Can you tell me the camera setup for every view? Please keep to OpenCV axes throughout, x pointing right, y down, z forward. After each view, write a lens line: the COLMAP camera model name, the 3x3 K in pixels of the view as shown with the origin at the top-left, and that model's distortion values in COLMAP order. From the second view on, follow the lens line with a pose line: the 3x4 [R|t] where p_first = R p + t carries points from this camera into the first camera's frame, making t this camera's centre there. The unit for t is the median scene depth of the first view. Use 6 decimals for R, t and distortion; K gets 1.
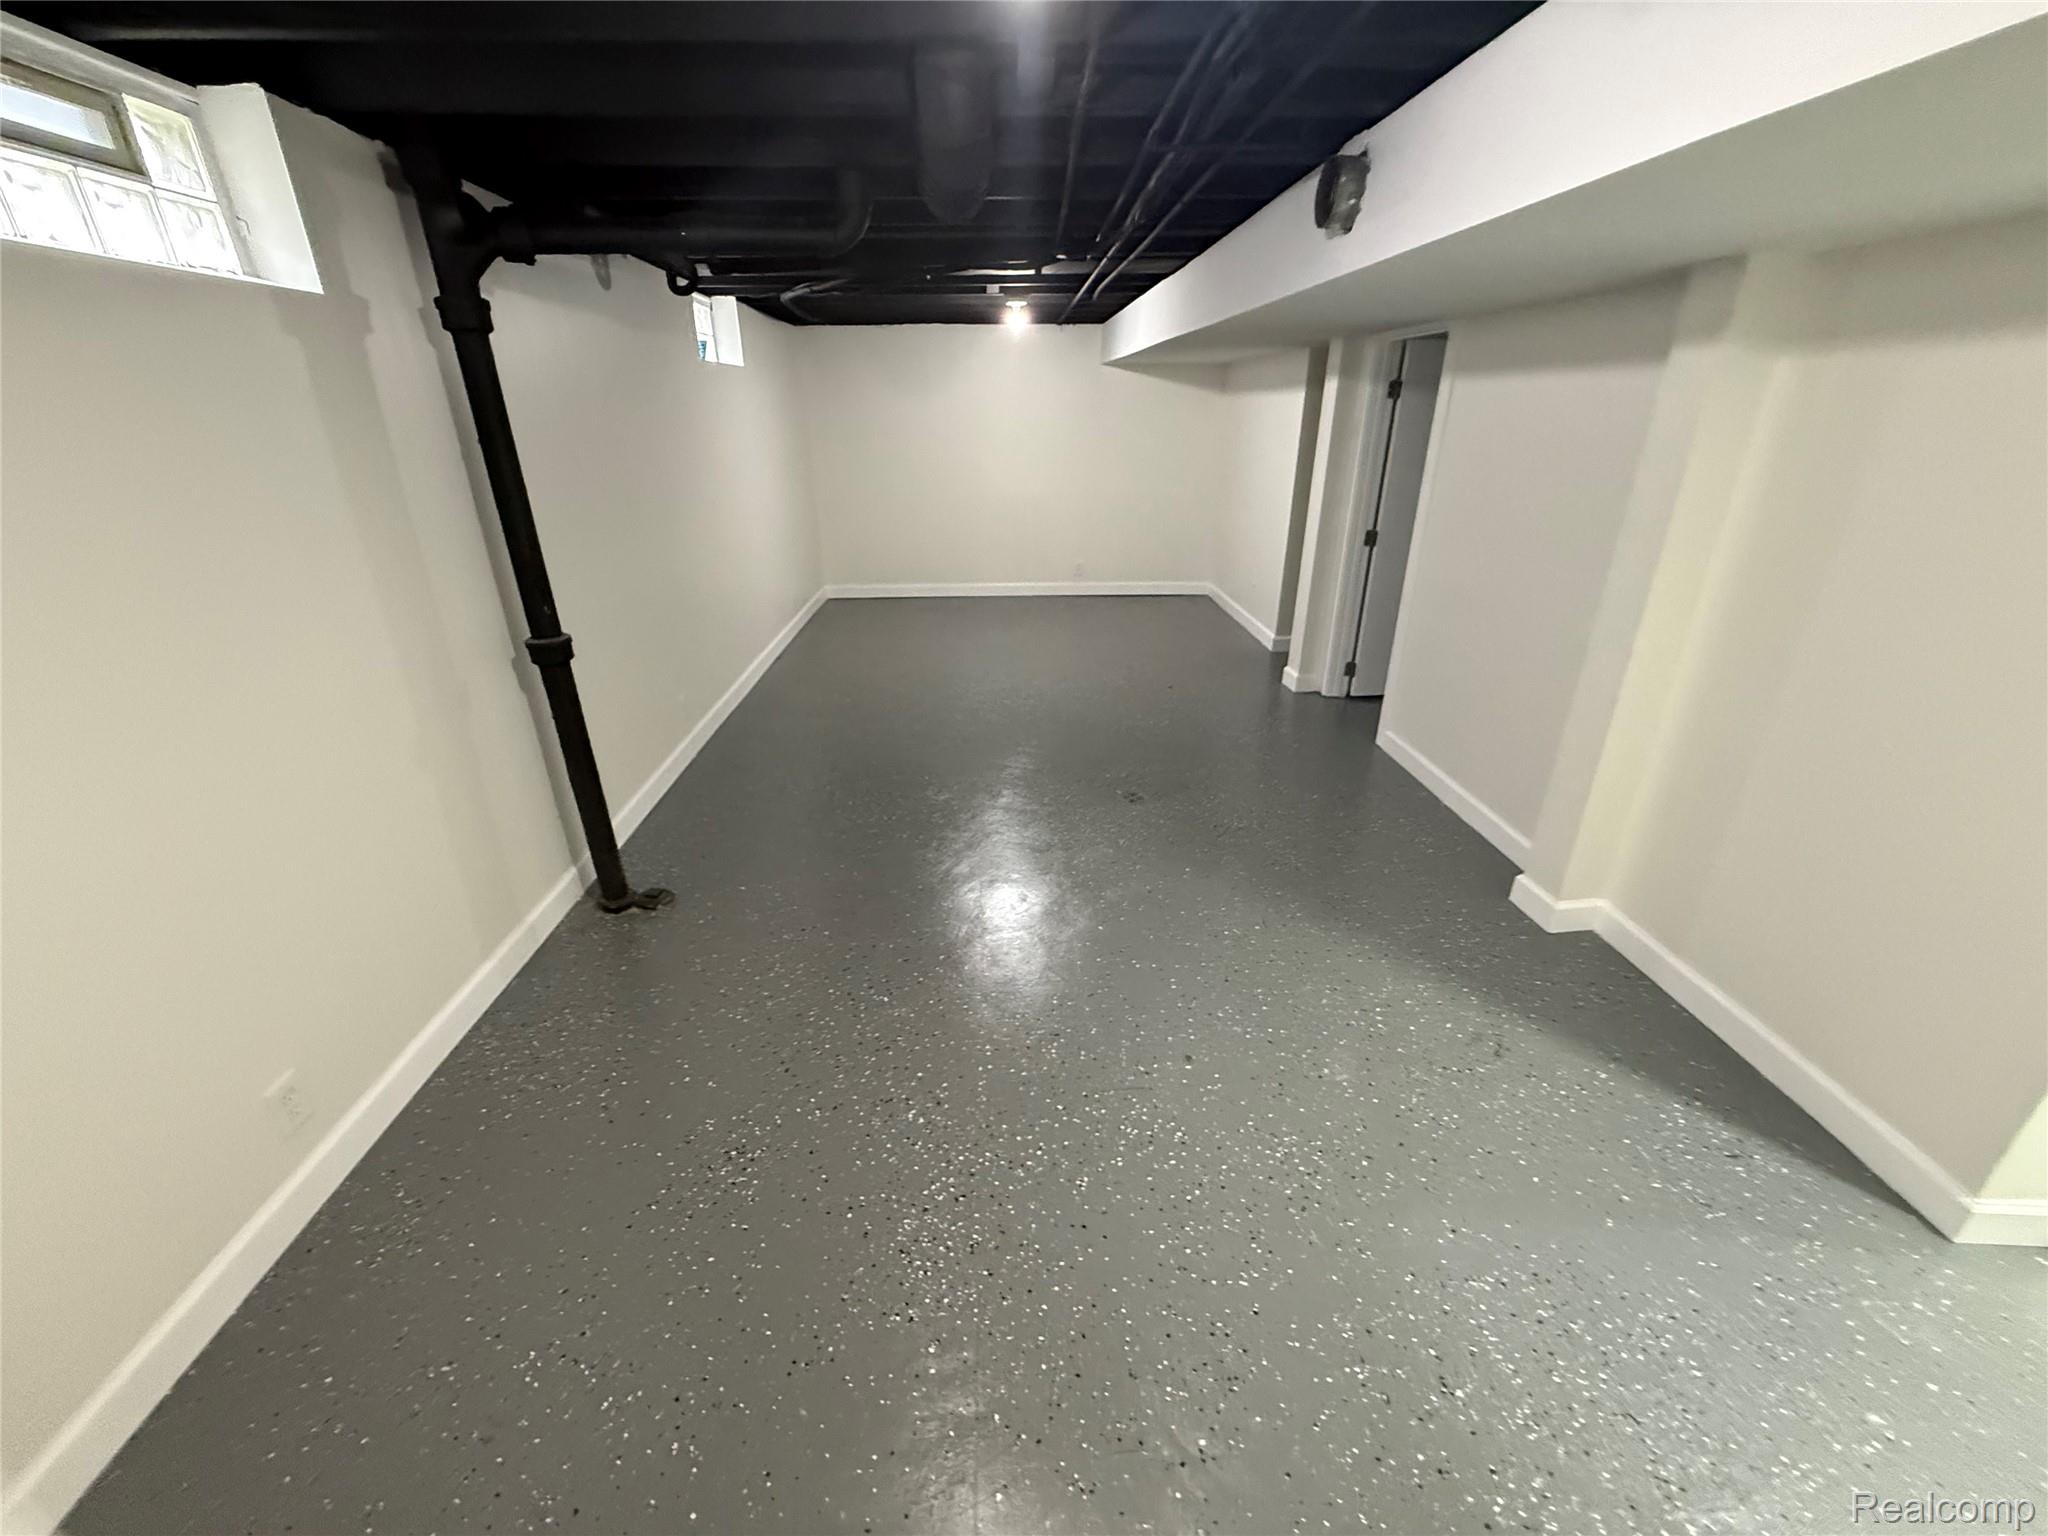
lens RADIAL K [[811.4, 0, 1014.1], [0, 811.4, 768.3], [0, 0, 1]] dist [0.002153, -0.000271]
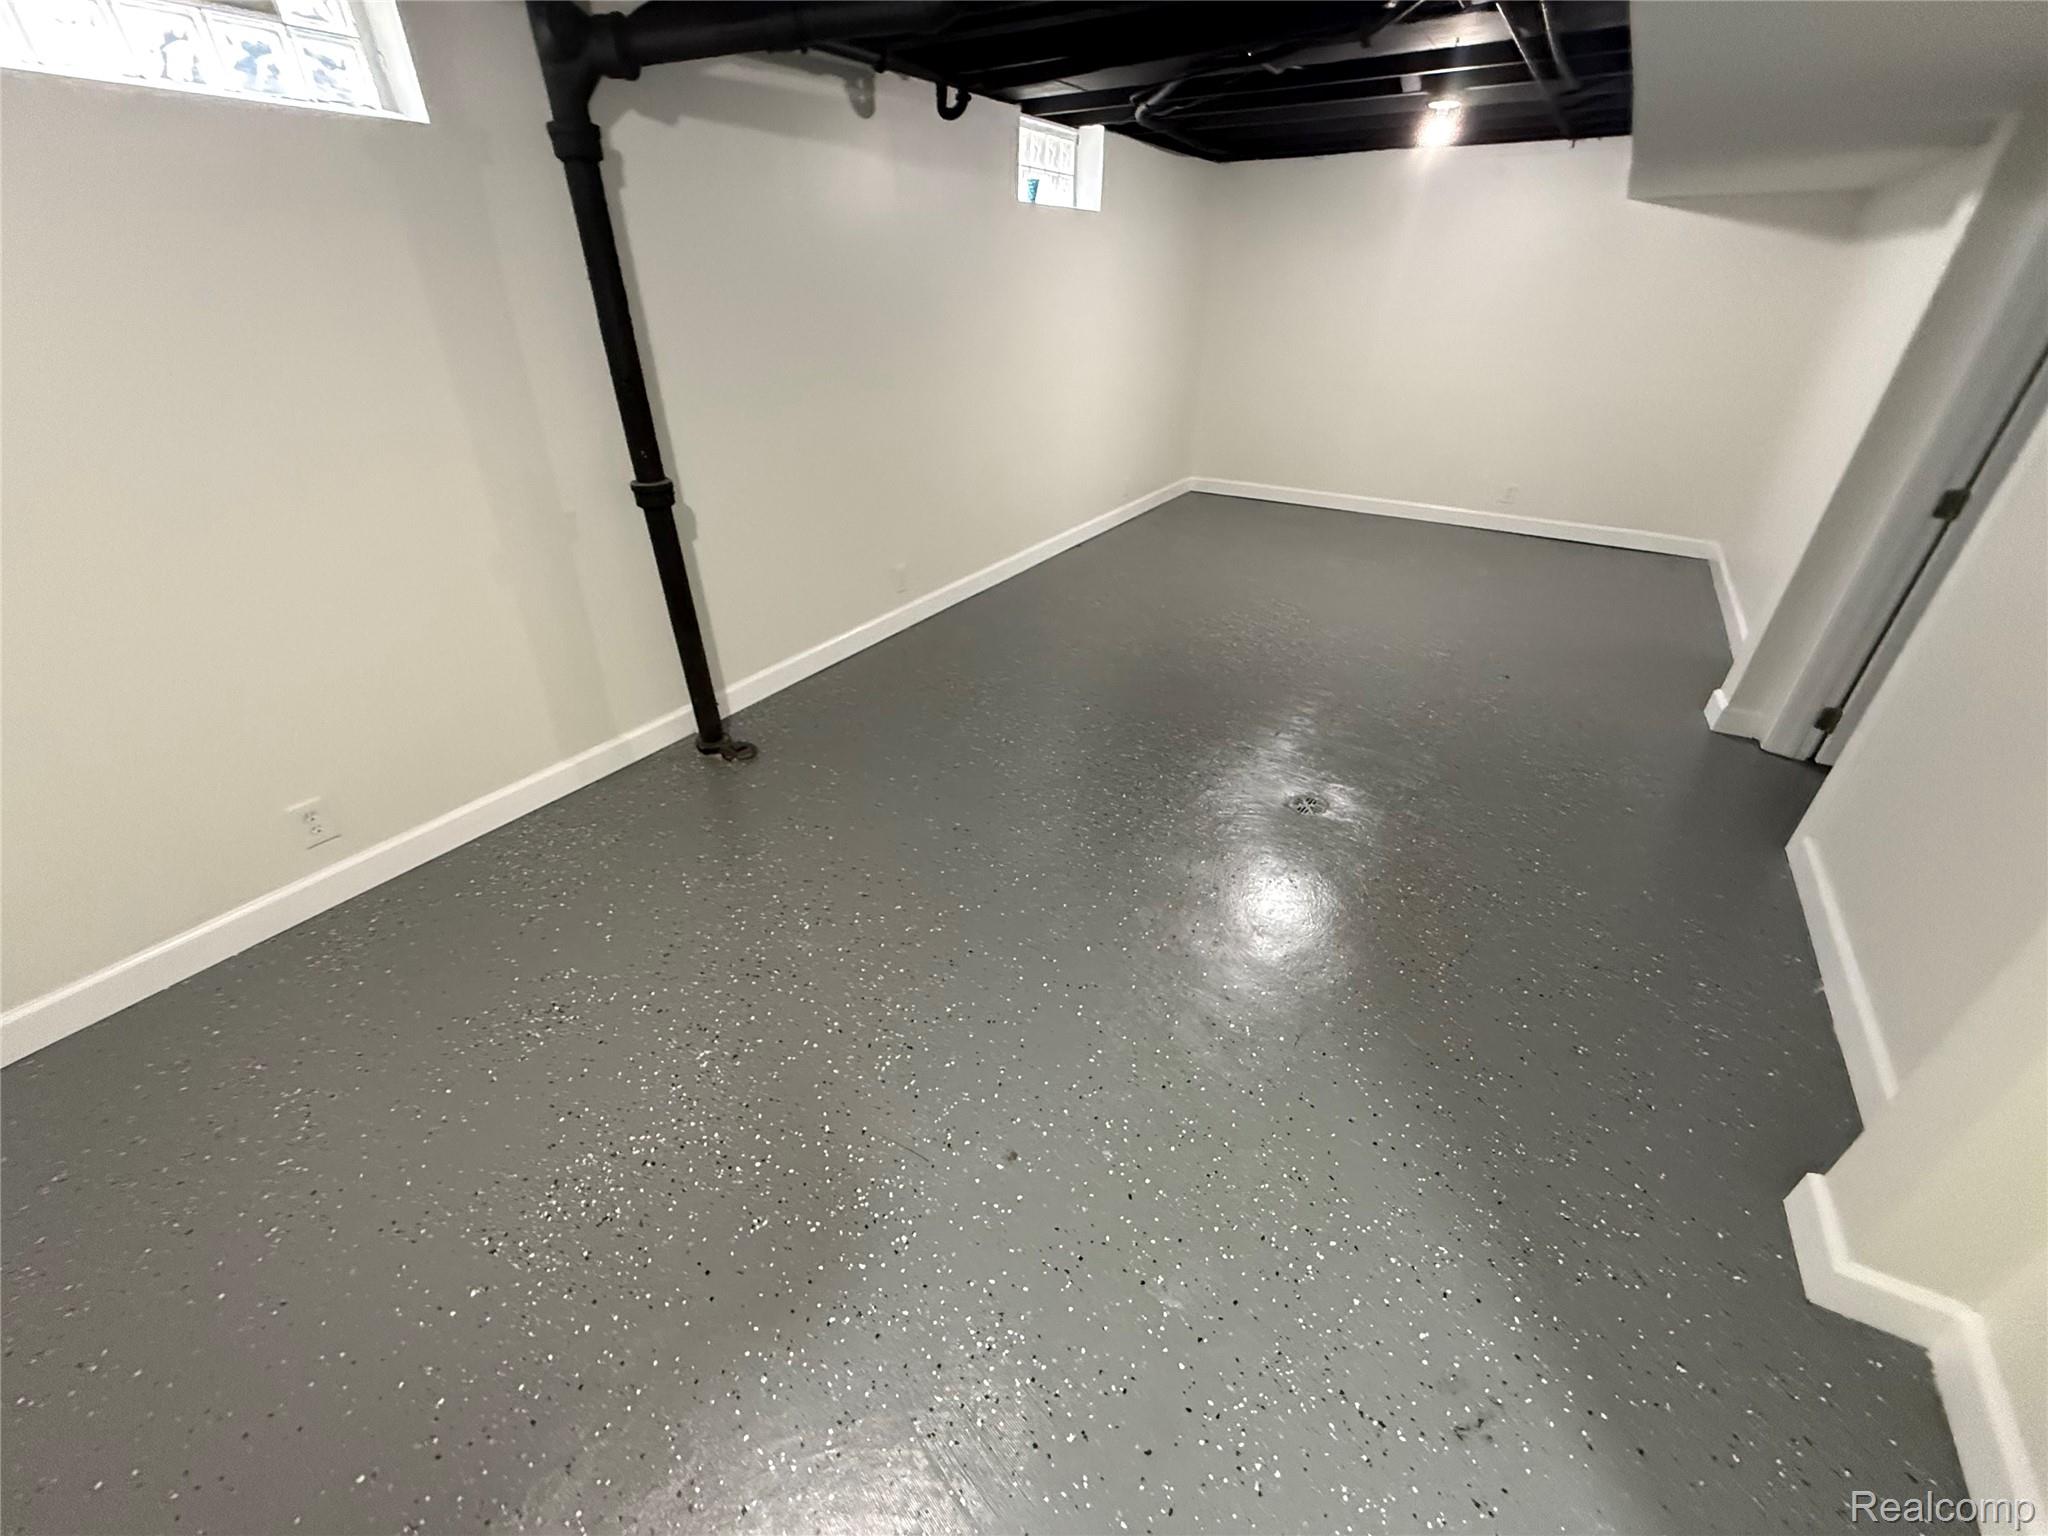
lens RADIAL K [[811.4, 0, 1014.1], [0, 811.4, 768.3], [0, 0, 1]] dist [0.002153, -0.000271]
pose [[0.826977, 0.297958, -0.476791, 0.398599], [-0.234653, 0.953549, 0.188897, -0.111209], [0.510927, -0.044333, 0.858480, 0.311791]]
